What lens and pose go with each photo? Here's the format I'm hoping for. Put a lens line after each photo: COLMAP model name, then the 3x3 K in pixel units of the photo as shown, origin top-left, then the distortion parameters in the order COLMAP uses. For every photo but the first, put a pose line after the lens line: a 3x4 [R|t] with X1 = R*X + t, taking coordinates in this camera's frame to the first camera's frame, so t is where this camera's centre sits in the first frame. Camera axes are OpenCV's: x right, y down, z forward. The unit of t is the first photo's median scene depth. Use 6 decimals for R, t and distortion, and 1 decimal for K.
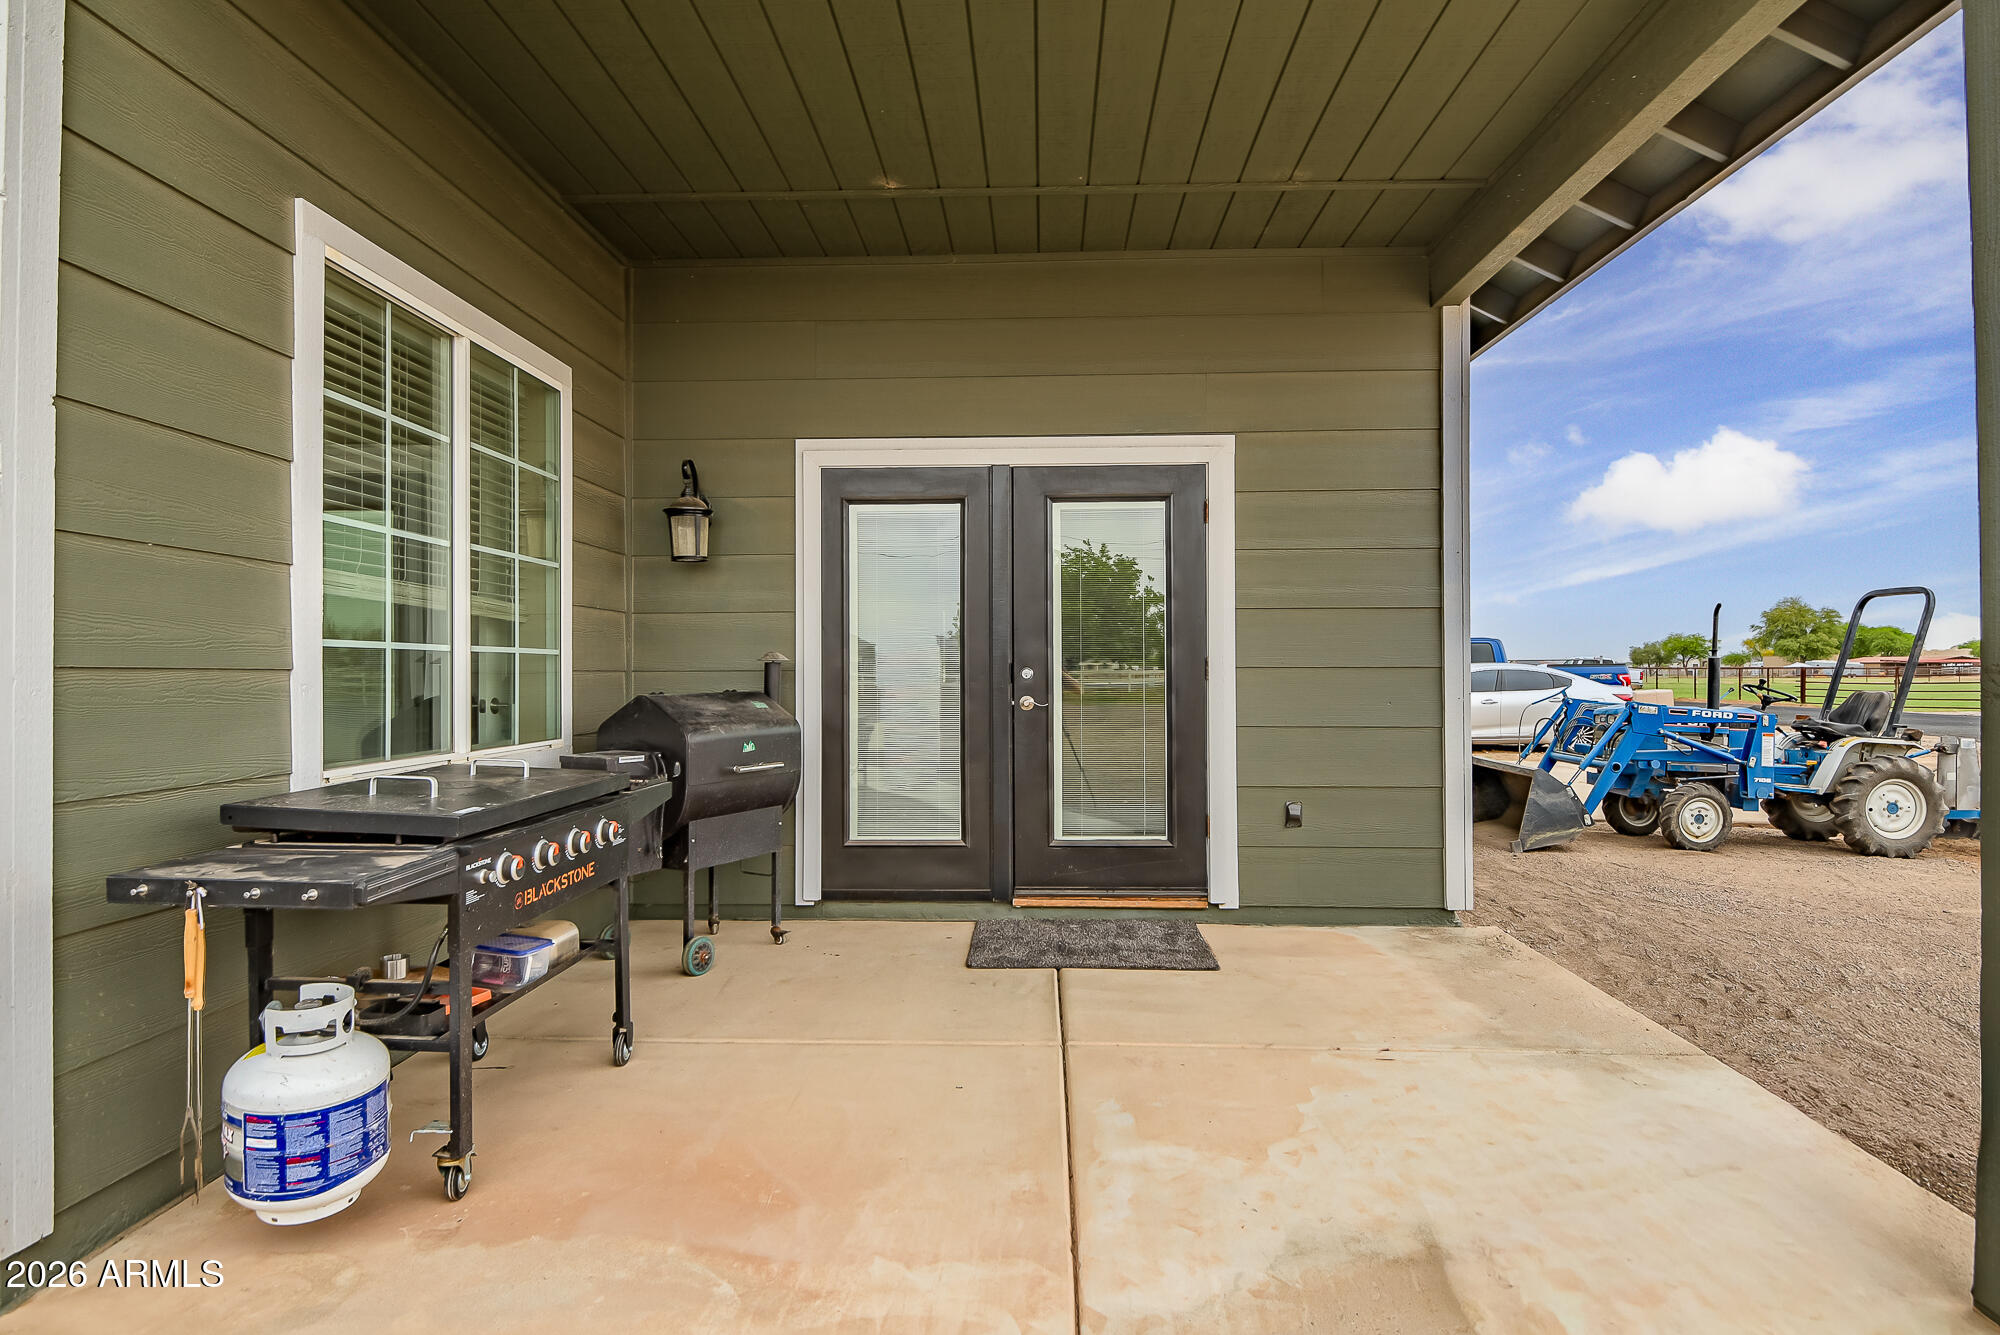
lens RADIAL K [[1067.1, 0, 1000.0], [0, 1067.1, 667.5], [0, 0, 1]] dist [0.001945, 0.000068]
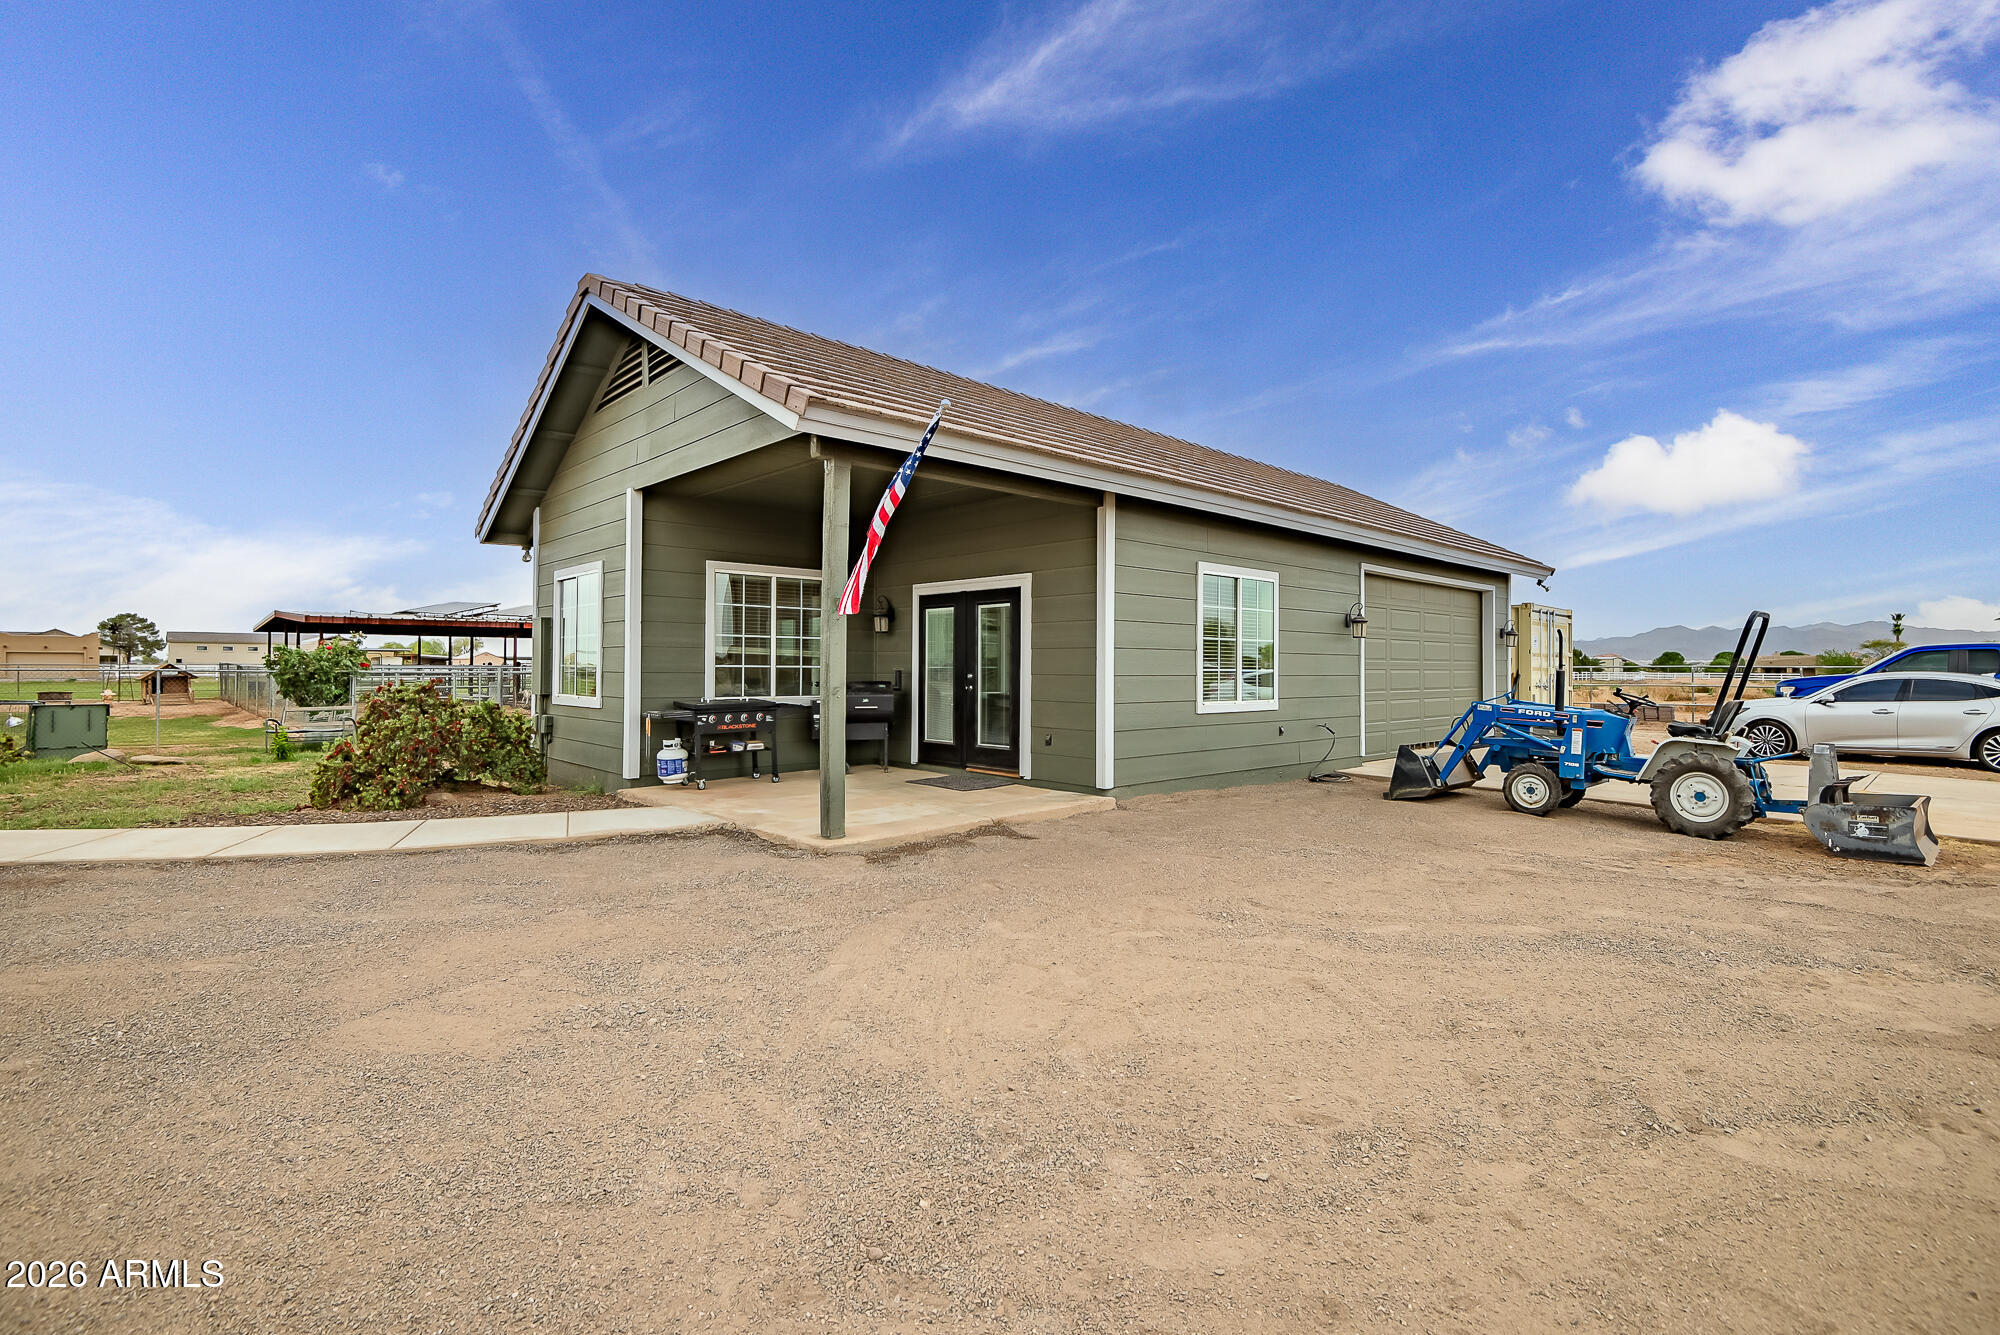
lens RADIAL K [[948.9, 0, 1002.8], [0, 948.9, 658.3], [0, 0, 1]] dist [0.023858, -0.018632]
pose [[0.706265, -0.001983, -0.707945, 1.613505], [-0.004445, 0.999964, -0.007235, -0.018489], [0.707934, 0.008257, 0.706231, -0.478162]]
